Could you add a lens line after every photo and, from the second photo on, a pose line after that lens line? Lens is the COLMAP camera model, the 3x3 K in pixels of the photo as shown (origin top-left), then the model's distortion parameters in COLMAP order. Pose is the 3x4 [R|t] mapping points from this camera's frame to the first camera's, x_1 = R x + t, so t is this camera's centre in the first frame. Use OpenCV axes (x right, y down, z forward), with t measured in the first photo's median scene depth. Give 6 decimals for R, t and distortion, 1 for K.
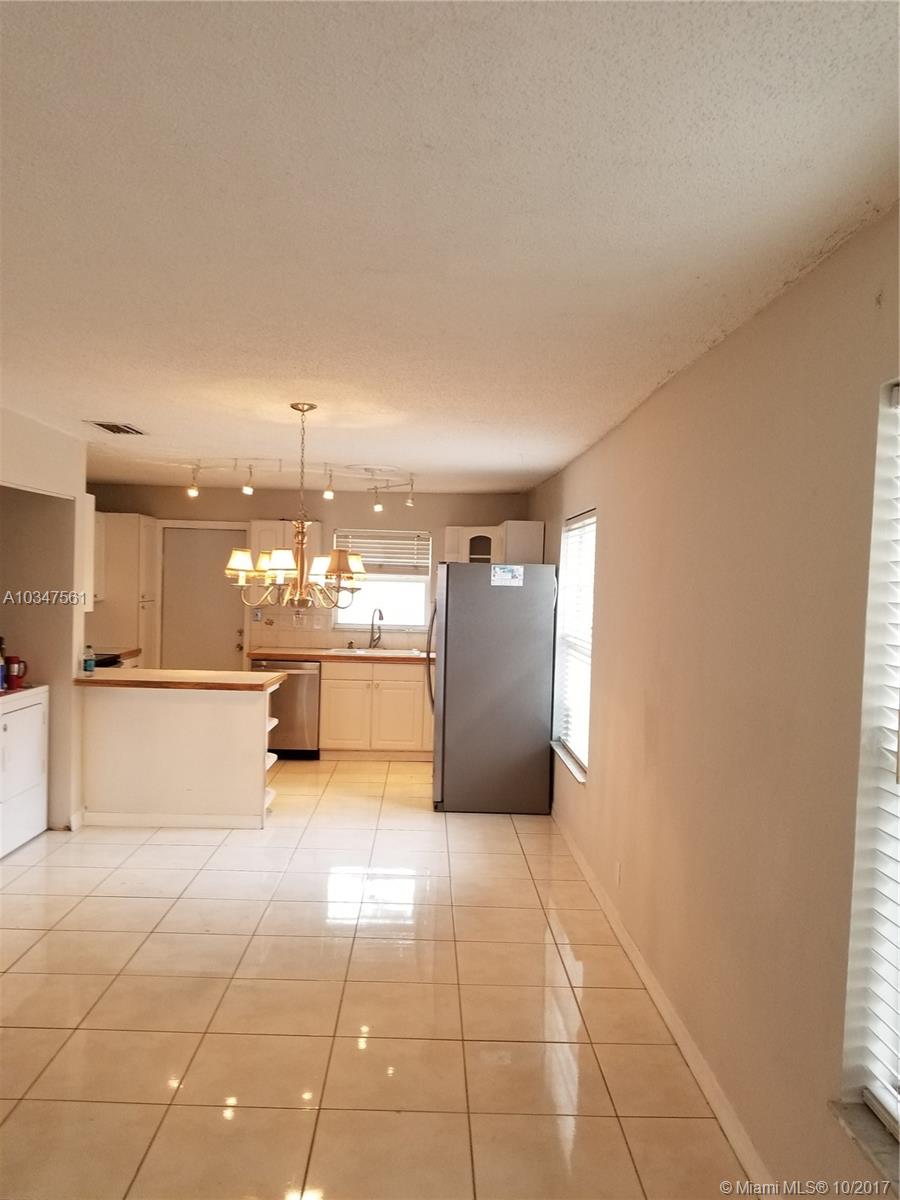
lens RADIAL K [[900.4, 0, 439.9], [0, 900.4, 623.5], [0, 0, 1]] dist [0.004804, -0.002125]
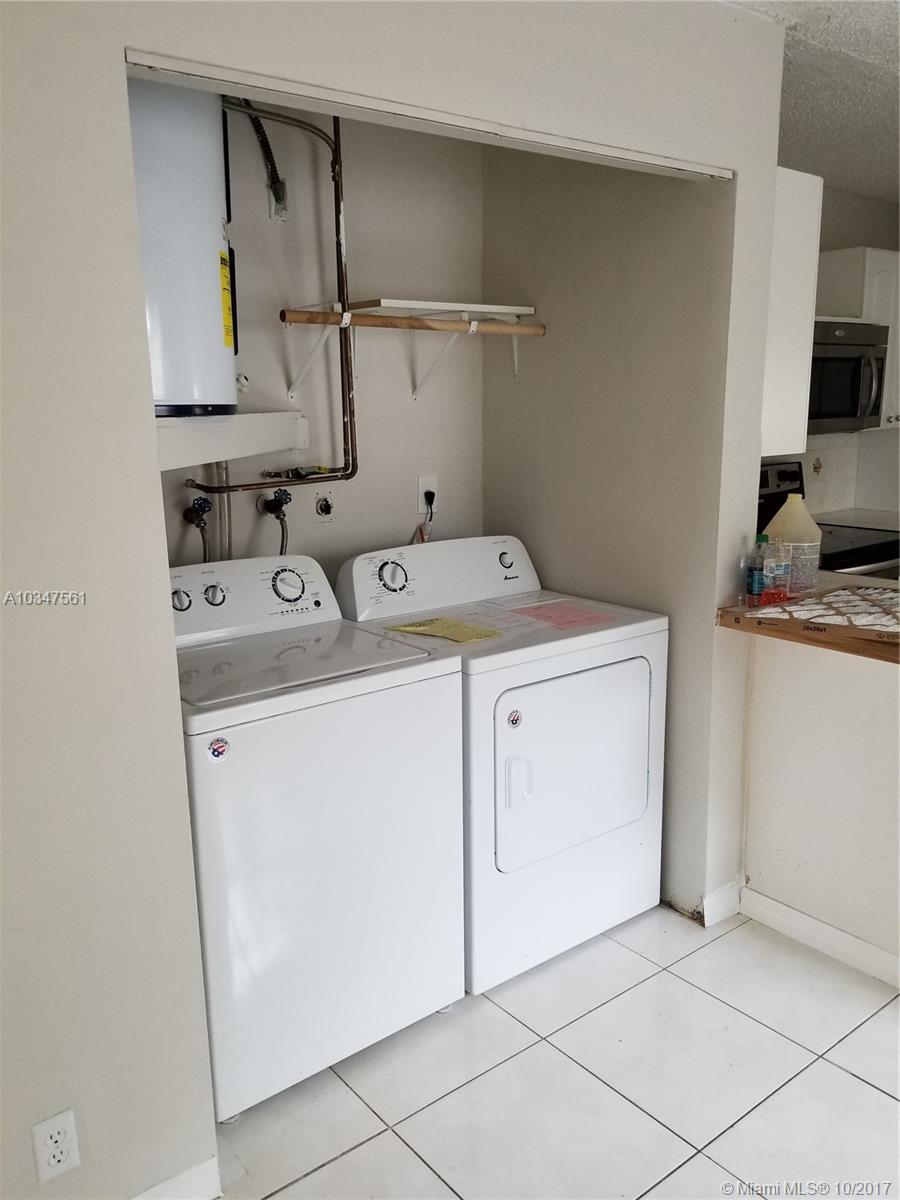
lens RADIAL K [[975.2, 0, 450.0], [0, 975.2, 600.0], [0, 0, 1]] dist [0.000690, -0.002049]
pose [[0.607612, 0.123712, -0.784540, -0.076482], [-0.005010, 0.988372, 0.151973, -0.010308], [0.794218, -0.088410, 0.601166, 0.416374]]
